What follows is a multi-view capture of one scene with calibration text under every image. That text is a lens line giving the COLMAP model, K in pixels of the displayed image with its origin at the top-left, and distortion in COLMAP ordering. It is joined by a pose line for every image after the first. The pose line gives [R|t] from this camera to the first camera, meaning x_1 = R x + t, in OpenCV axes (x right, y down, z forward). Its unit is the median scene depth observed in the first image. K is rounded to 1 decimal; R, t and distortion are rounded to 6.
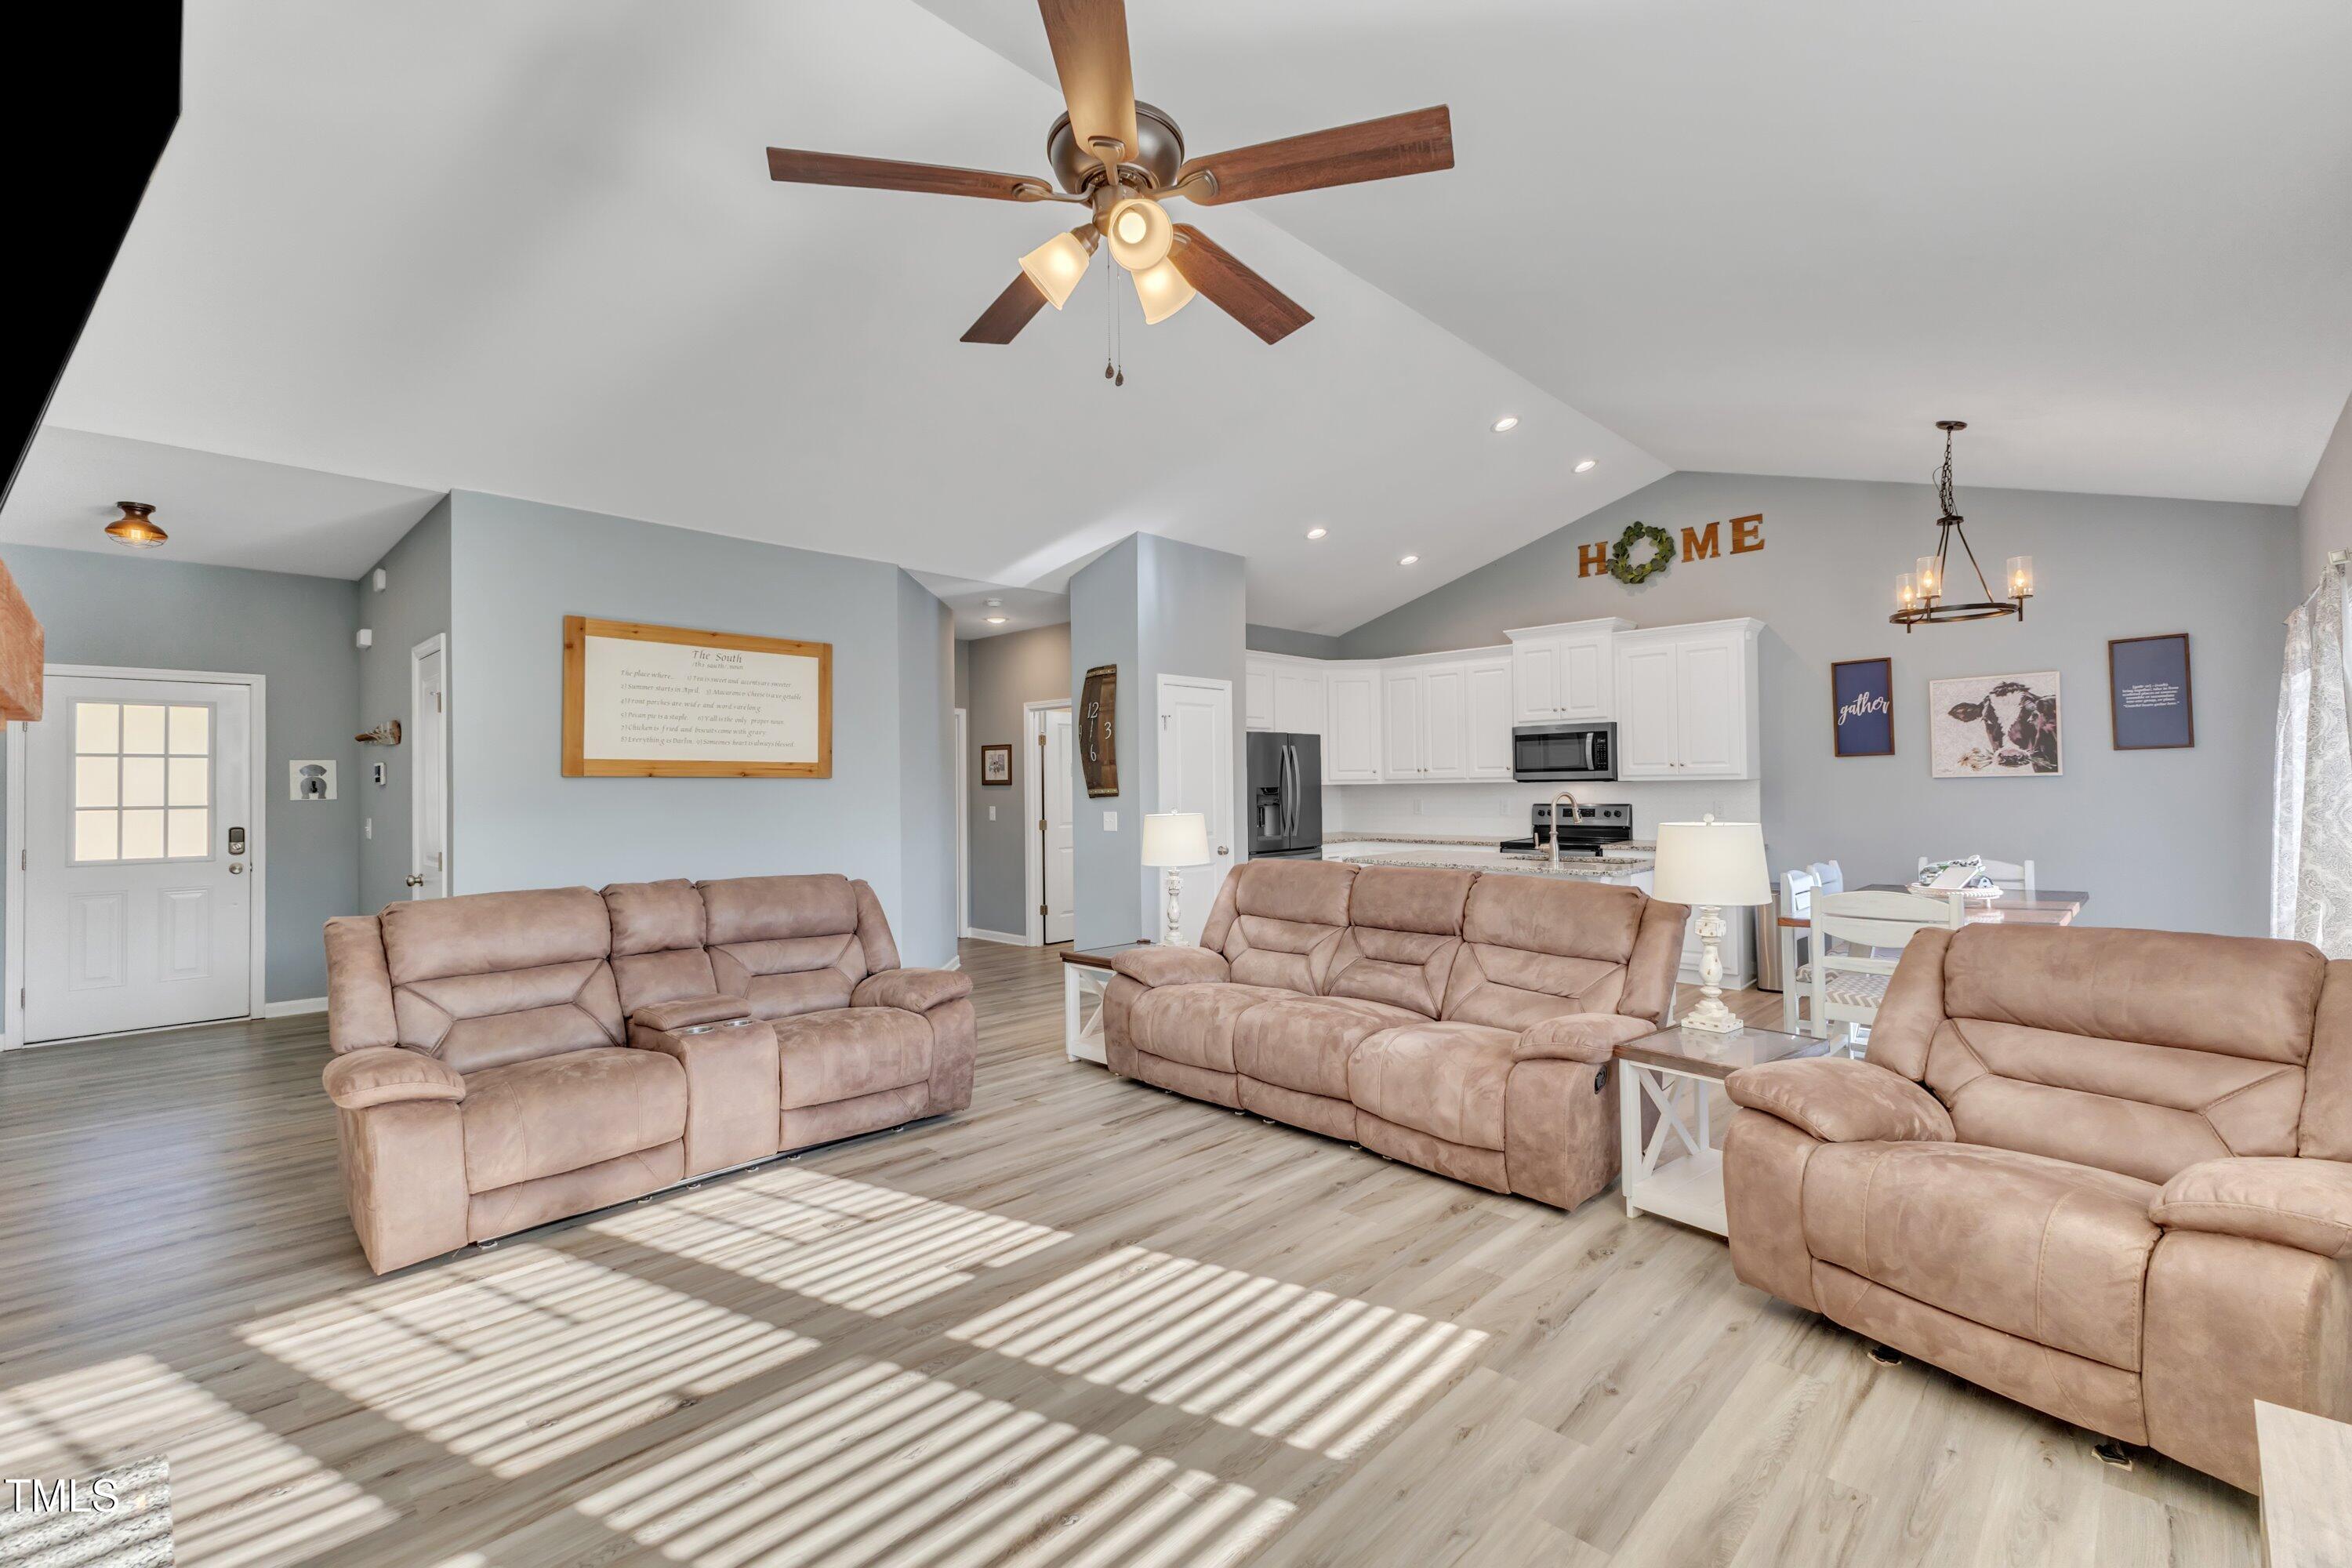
lens RADIAL K [[1009.6, 0, 1178.2], [0, 1009.6, 774.0], [0, 0, 1]] dist [0.010567, 0.000001]
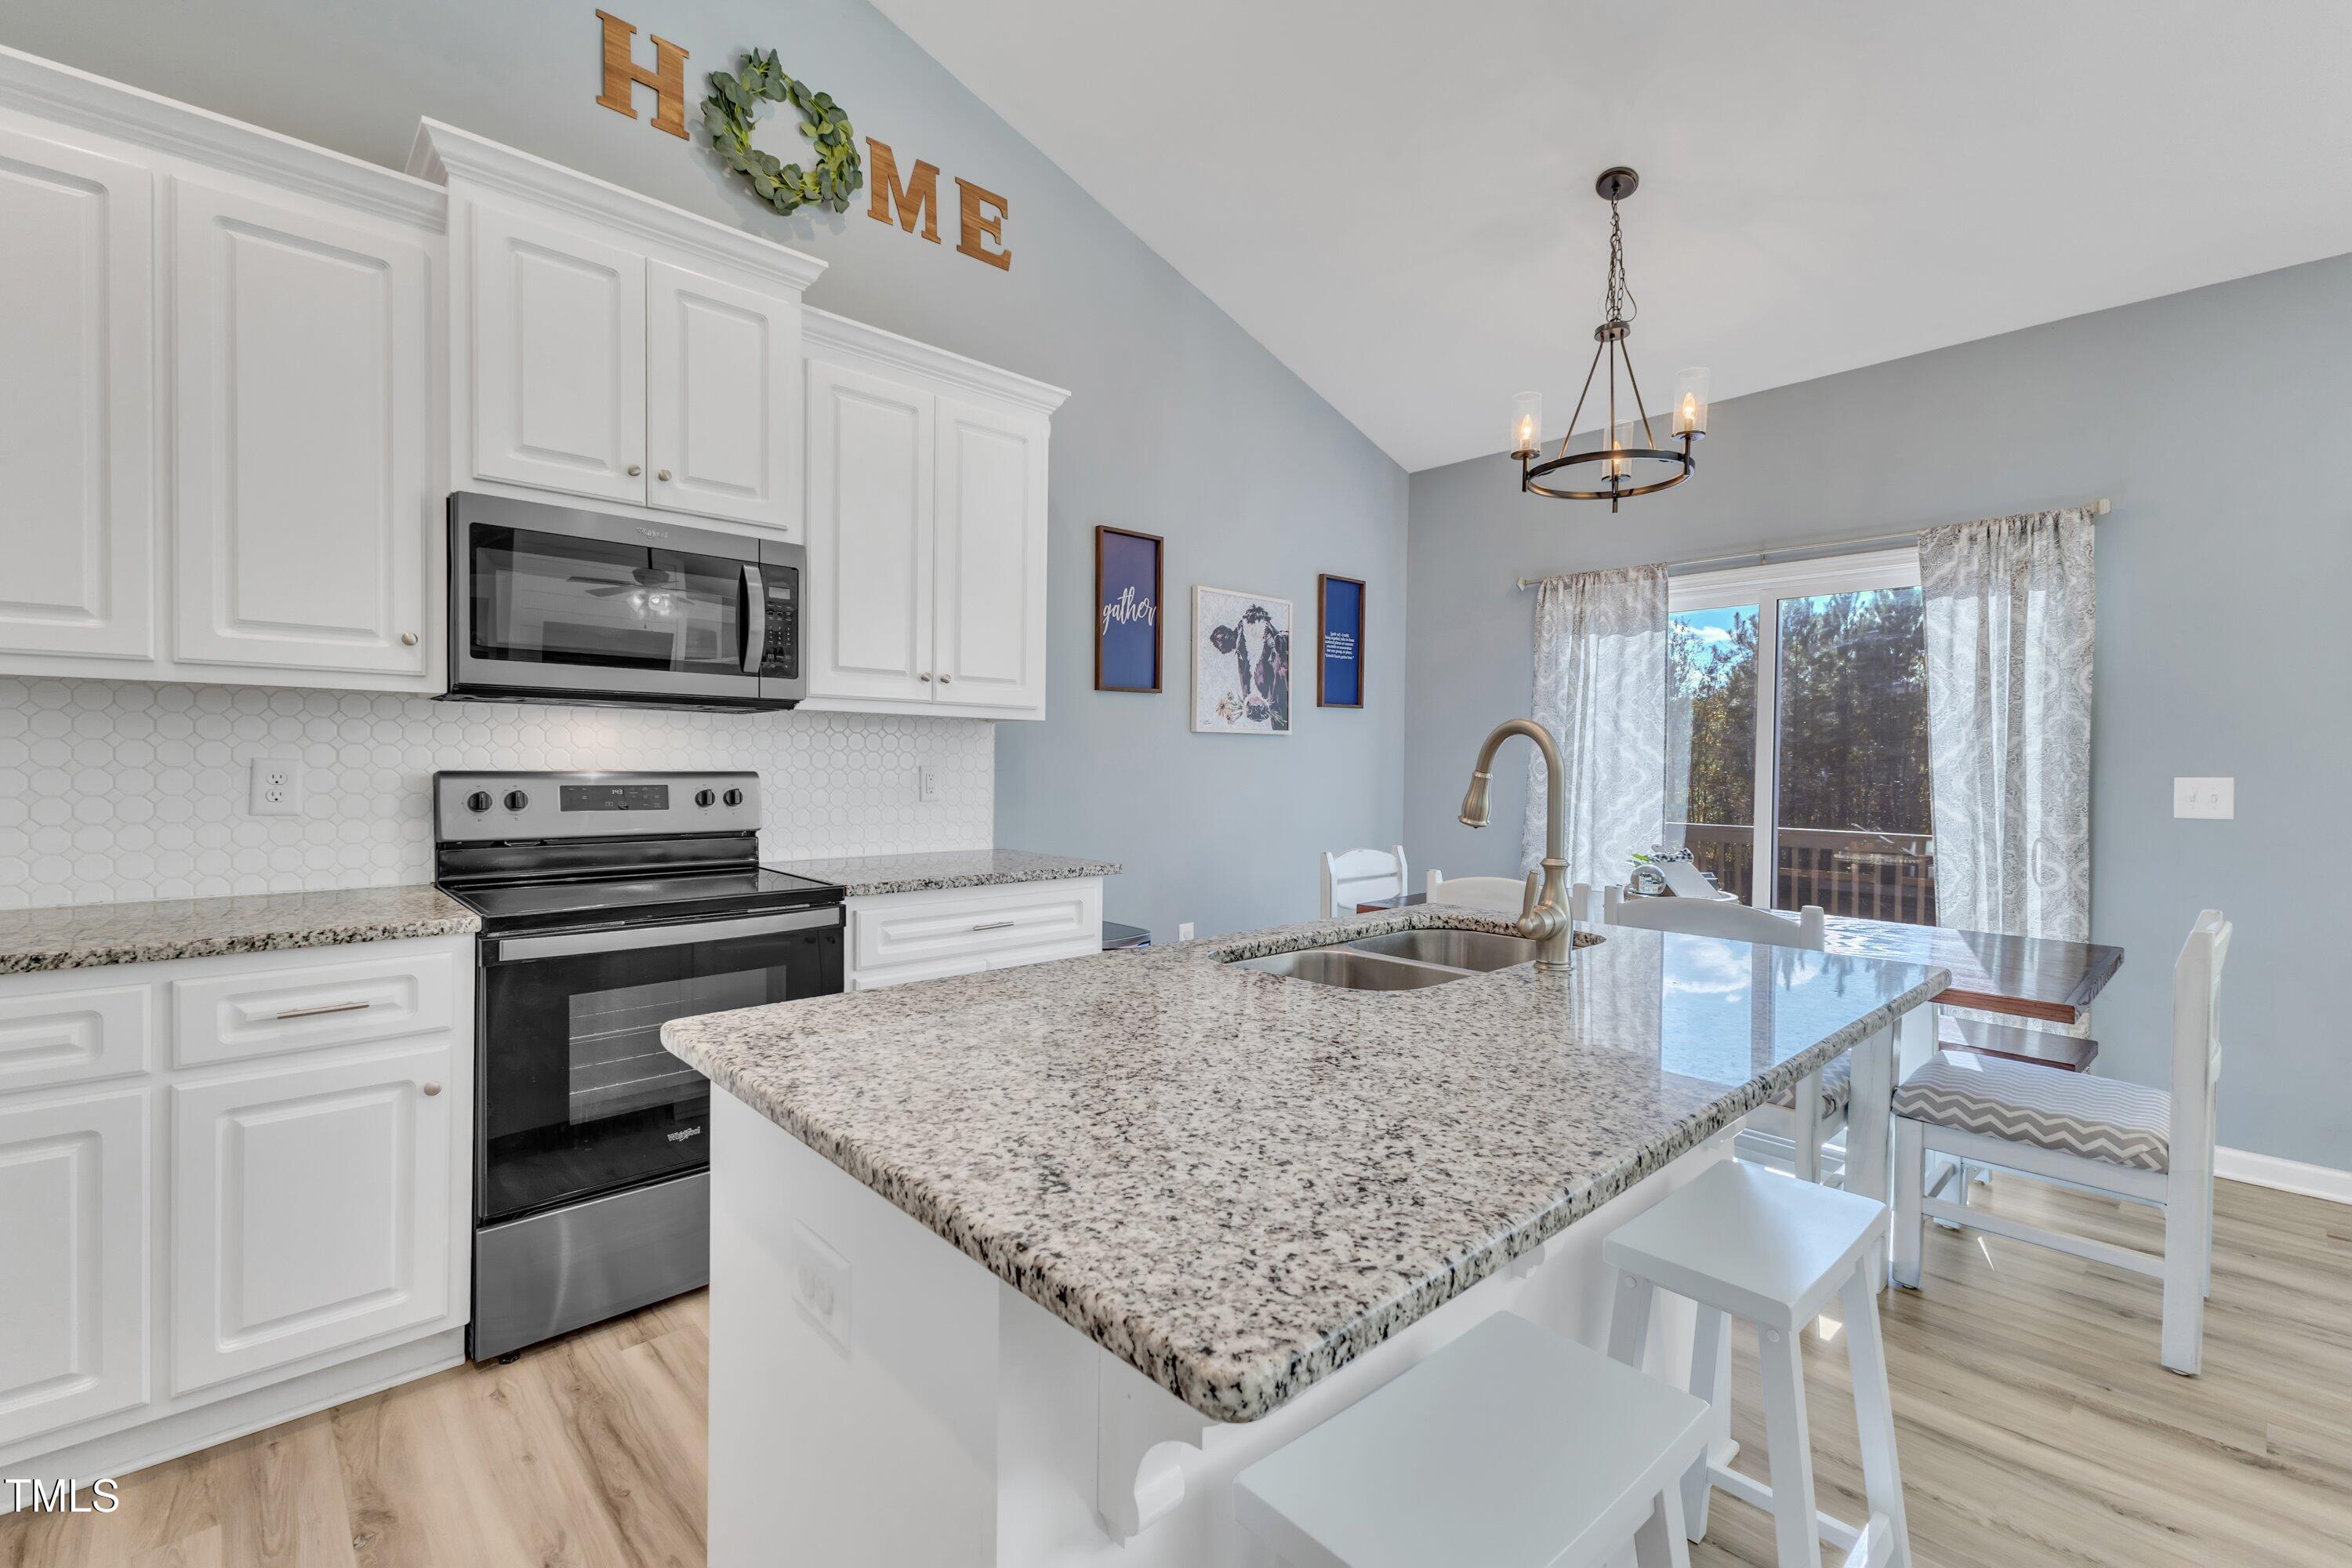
lens RADIAL K [[1014.5, 0, 1180.7], [0, 1014.5, 777.7], [0, 0, 1]] dist [0.008360, -0.000418]
pose [[0.038057, -0.001622, 0.999274, 0.069303], [-0.024405, 0.999699, 0.002552, 0.029035], [-0.998978, -0.024485, 0.038005, 0.884254]]
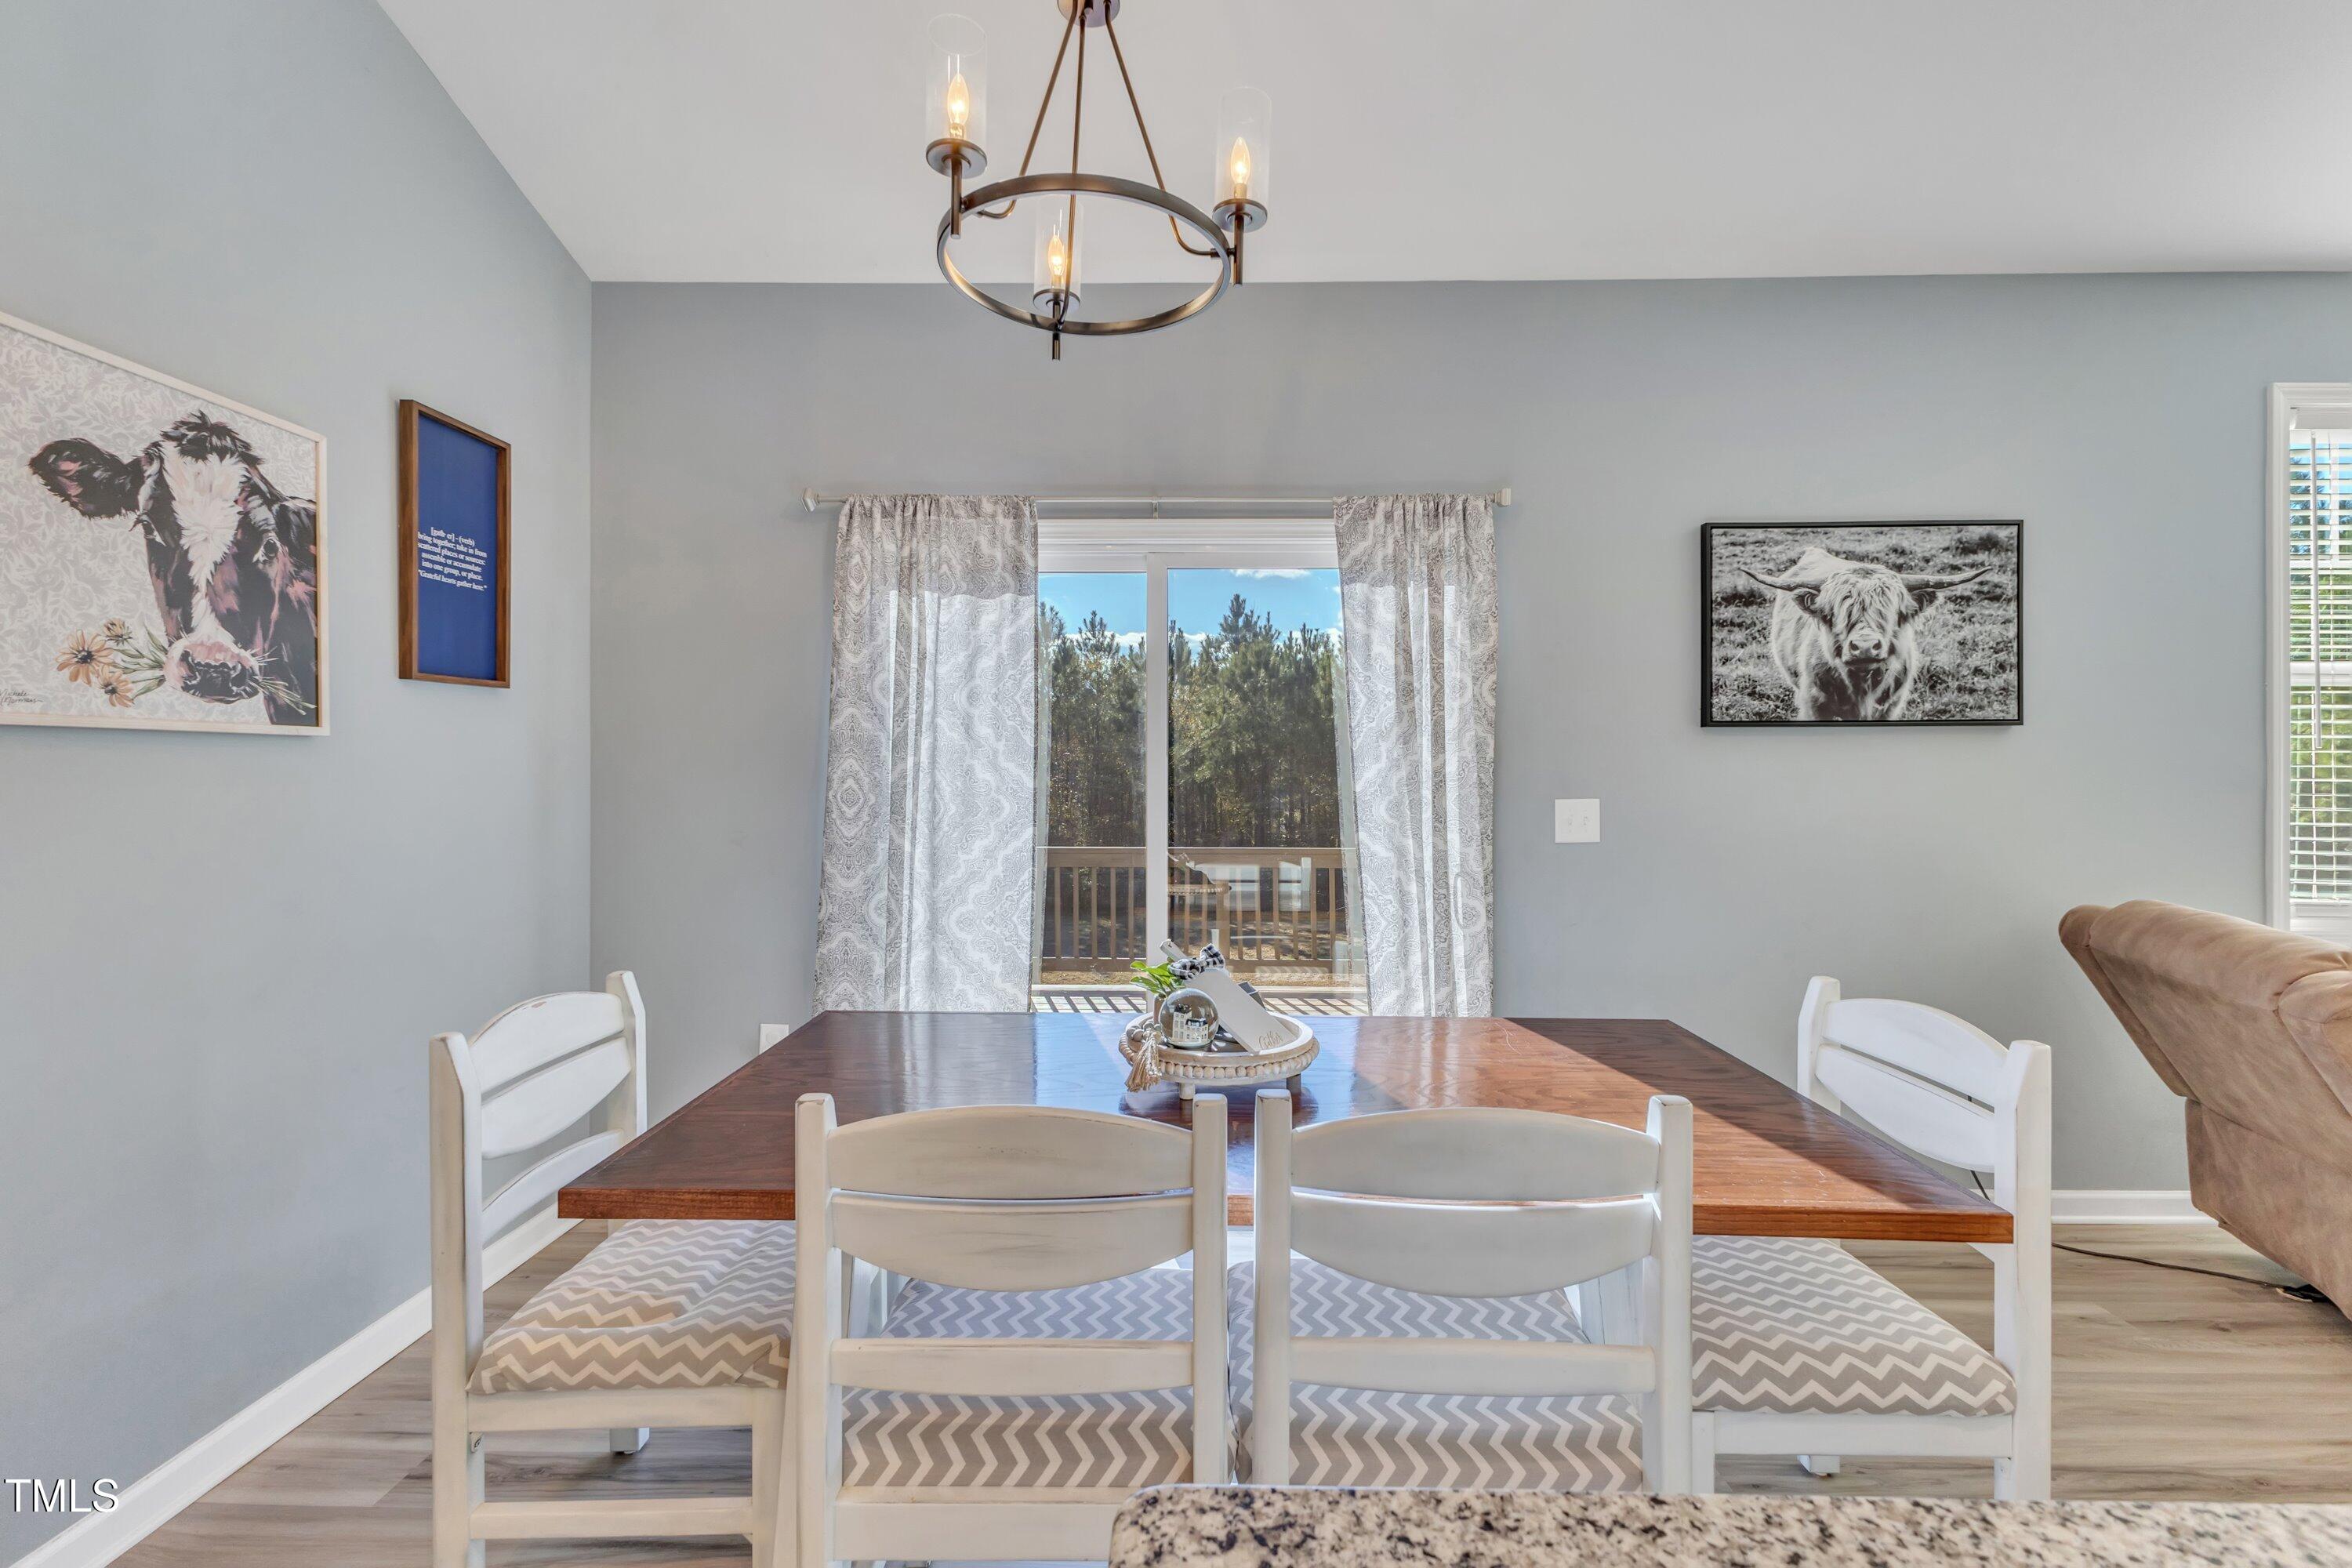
lens RADIAL K [[1014.5, 0, 1180.7], [0, 1014.5, 777.7], [0, 0, 1]] dist [0.008360, -0.000418]
pose [[-0.693022, 0.010790, 0.720836, 0.346436], [-0.001918, 0.999857, -0.016811, 0.017555], [-0.720914, -0.013033, -0.692902, 0.864886]]
